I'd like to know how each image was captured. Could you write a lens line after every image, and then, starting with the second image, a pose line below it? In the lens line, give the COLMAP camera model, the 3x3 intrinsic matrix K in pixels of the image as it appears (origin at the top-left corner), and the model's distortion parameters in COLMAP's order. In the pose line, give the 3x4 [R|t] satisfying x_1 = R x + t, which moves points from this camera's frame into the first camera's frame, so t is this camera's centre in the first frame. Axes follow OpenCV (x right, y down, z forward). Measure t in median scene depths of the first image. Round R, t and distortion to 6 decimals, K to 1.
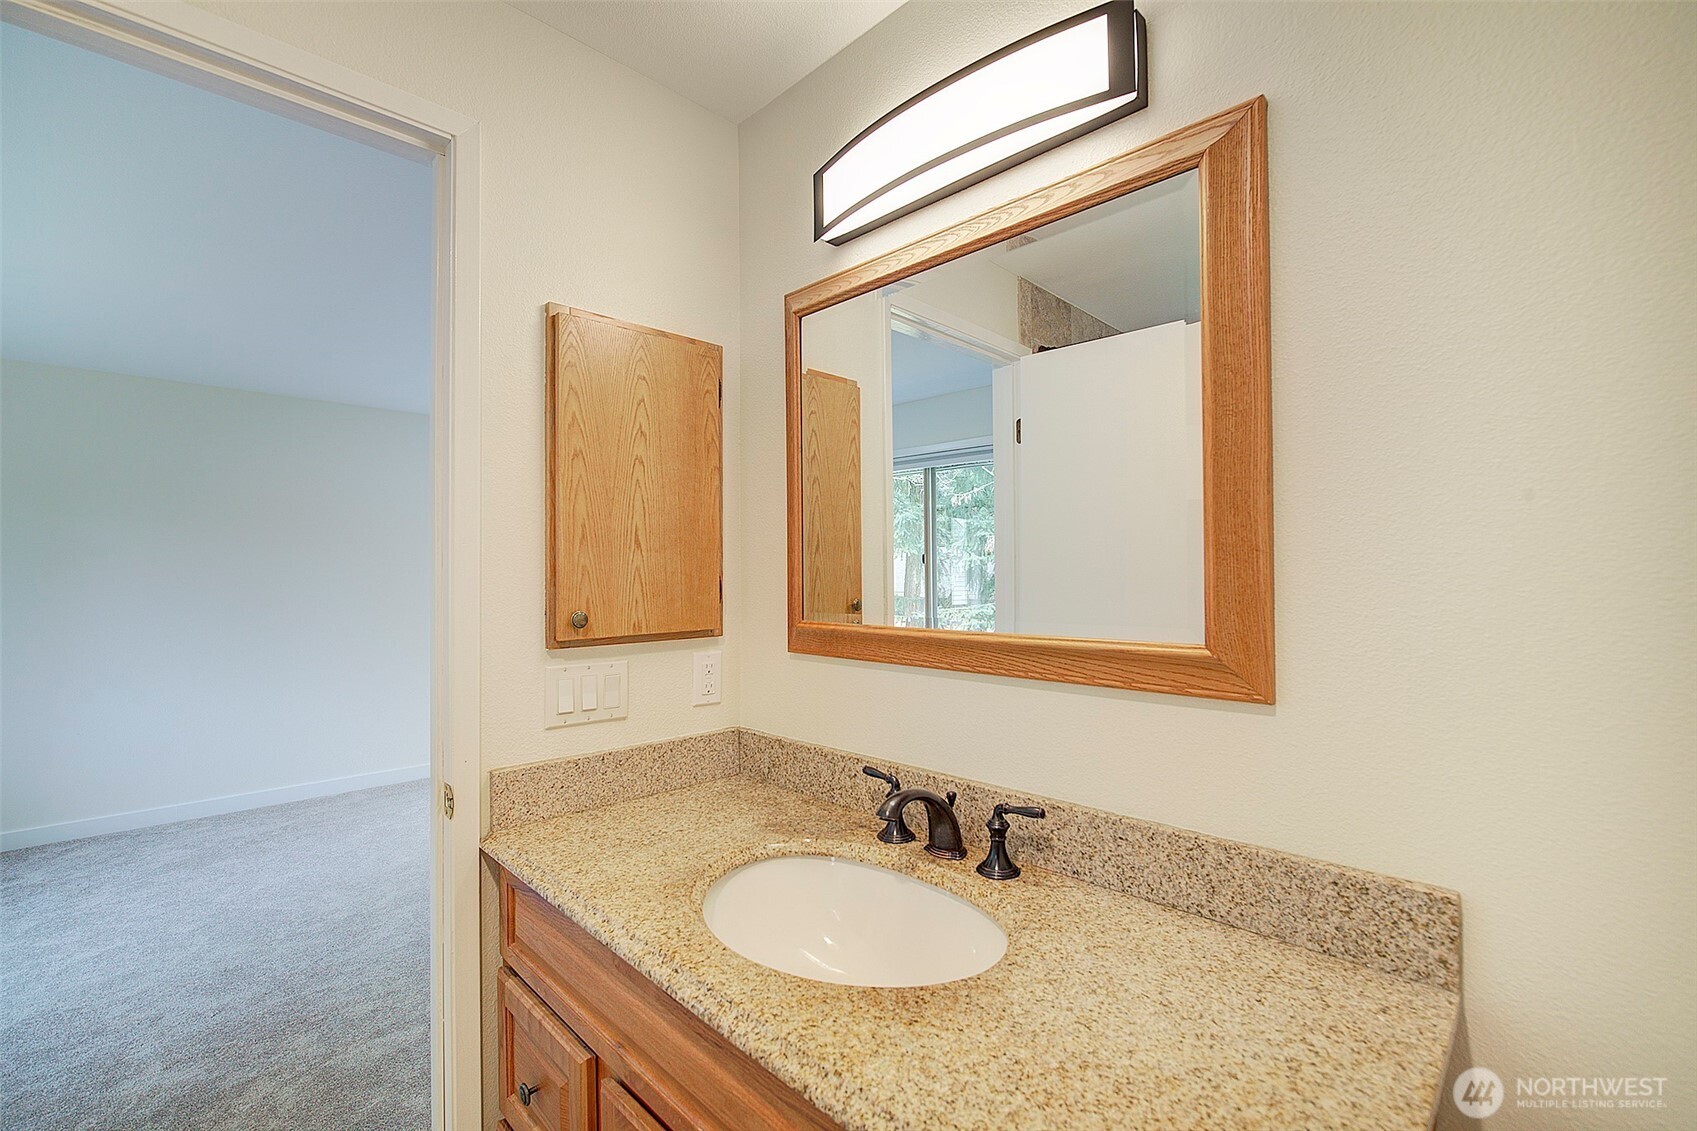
lens RADIAL K [[736.3, 0, 849.0], [0, 736.3, 564.1], [0, 0, 1]] dist [-0.012066, 0.001120]
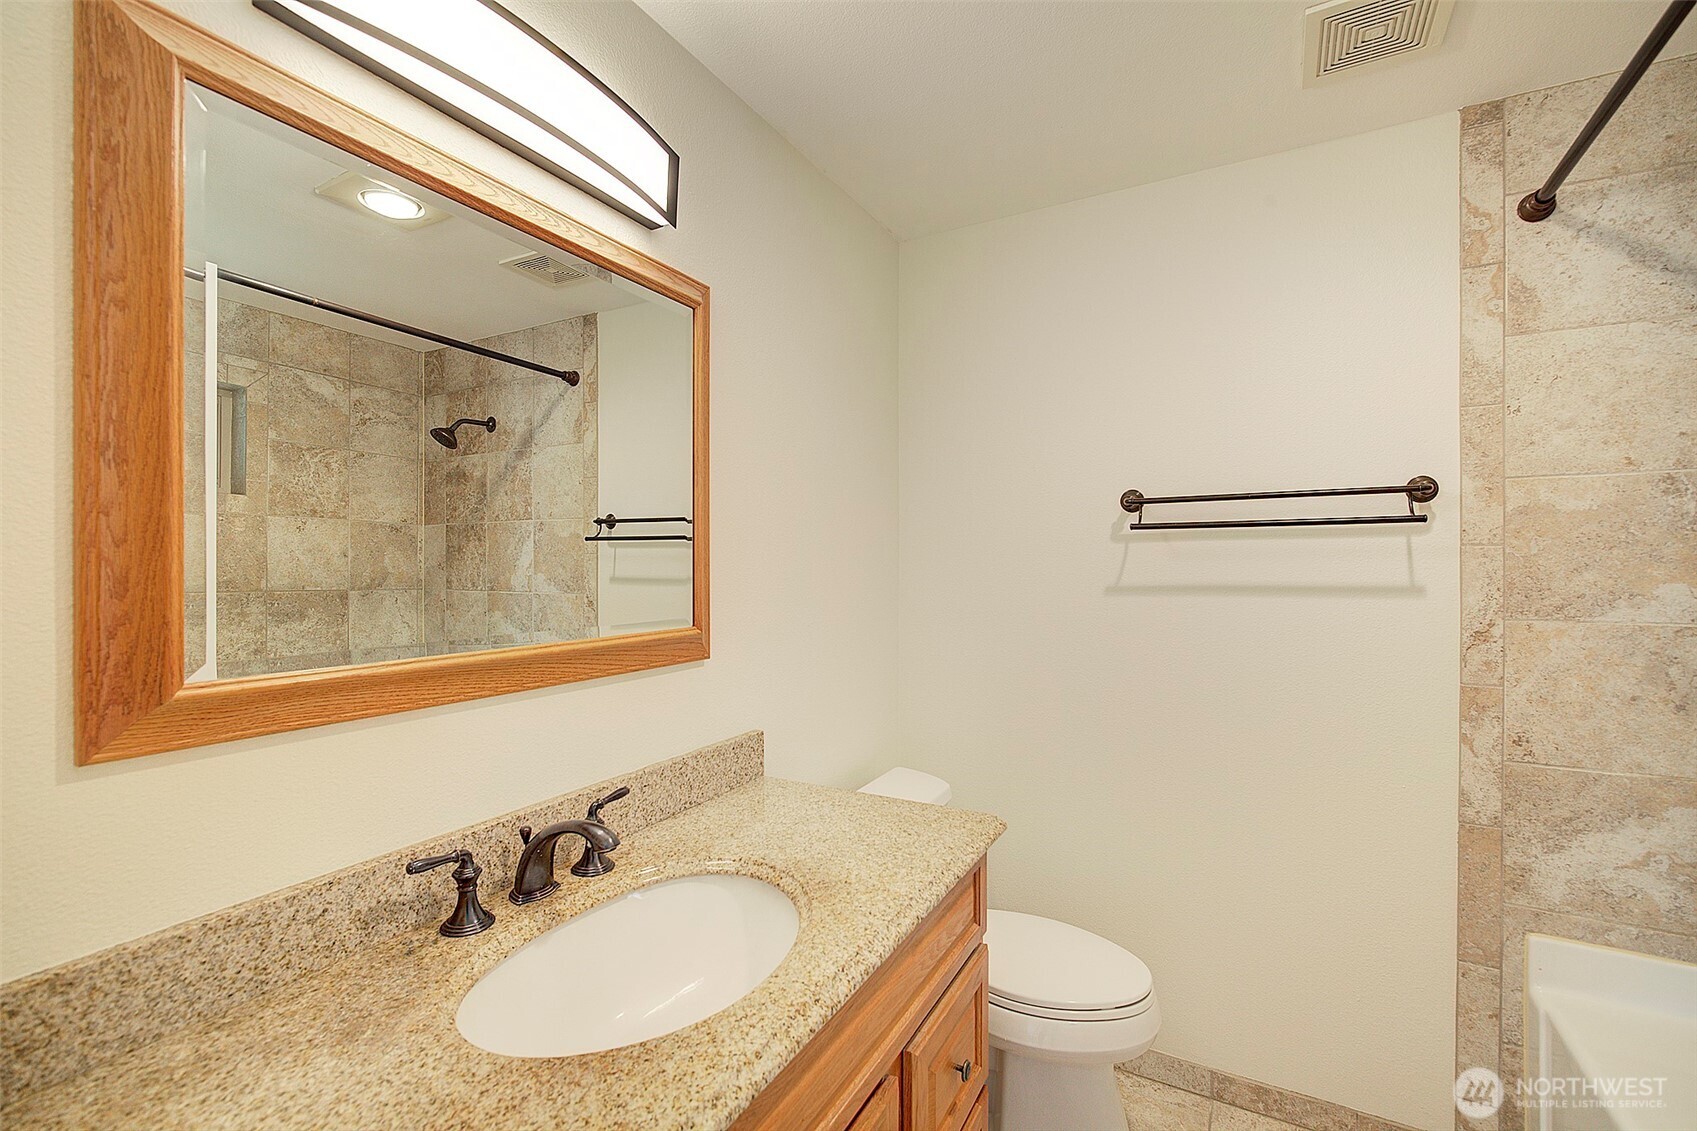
lens RADIAL K [[736.3, 0, 836.9], [0, 736.3, 573.8], [0, 0, 1]] dist [-0.012066, 0.001120]
pose [[-0.266091, 0.006592, 0.963925, -0.933927], [0.008342, 0.999955, -0.004536, 0.011940], [-0.963912, 0.006834, -0.266134, 0.992115]]
